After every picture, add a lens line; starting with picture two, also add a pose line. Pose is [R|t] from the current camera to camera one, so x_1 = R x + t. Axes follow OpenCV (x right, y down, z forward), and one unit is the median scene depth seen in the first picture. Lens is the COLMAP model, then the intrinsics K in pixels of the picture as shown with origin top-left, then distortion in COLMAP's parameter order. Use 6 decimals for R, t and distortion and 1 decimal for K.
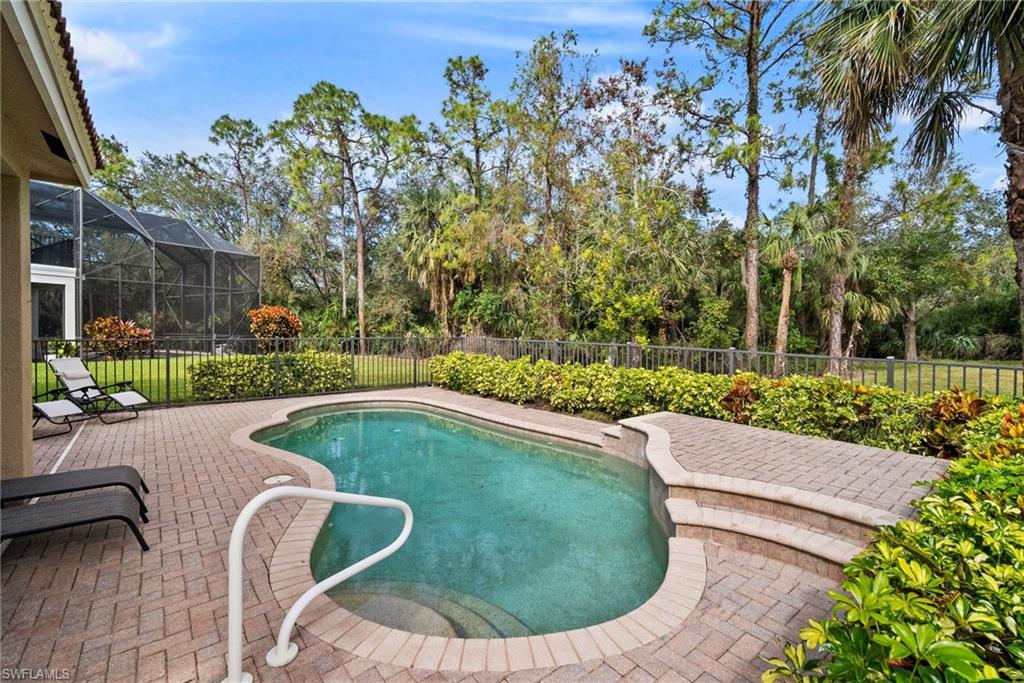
lens RADIAL K [[450.0, 0, 517.8], [0, 450.0, 338.6], [0, 0, 1]] dist [-0.003630, -0.000207]
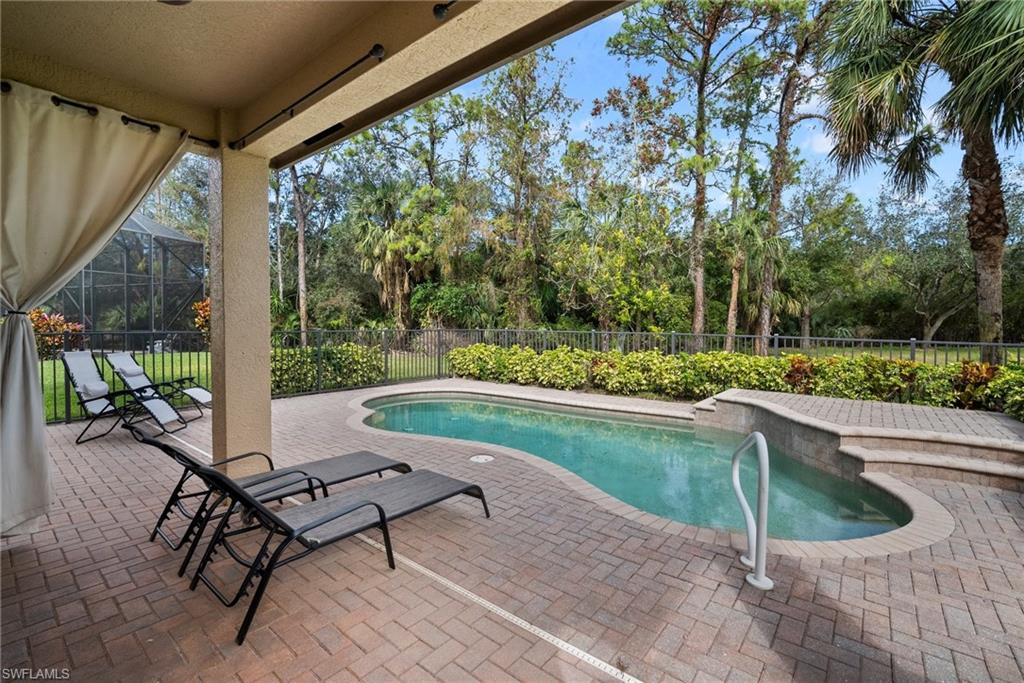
lens RADIAL K [[450.3, 0, 512.0], [0, 450.3, 341.5], [0, 0, 1]] dist [-0.007005, 0.000184]
pose [[0.979501, -0.012039, 0.201080, -0.163393], [0.008549, 0.999798, 0.018216, 0.004238], [-0.201259, -0.016124, 0.979405, -0.013181]]
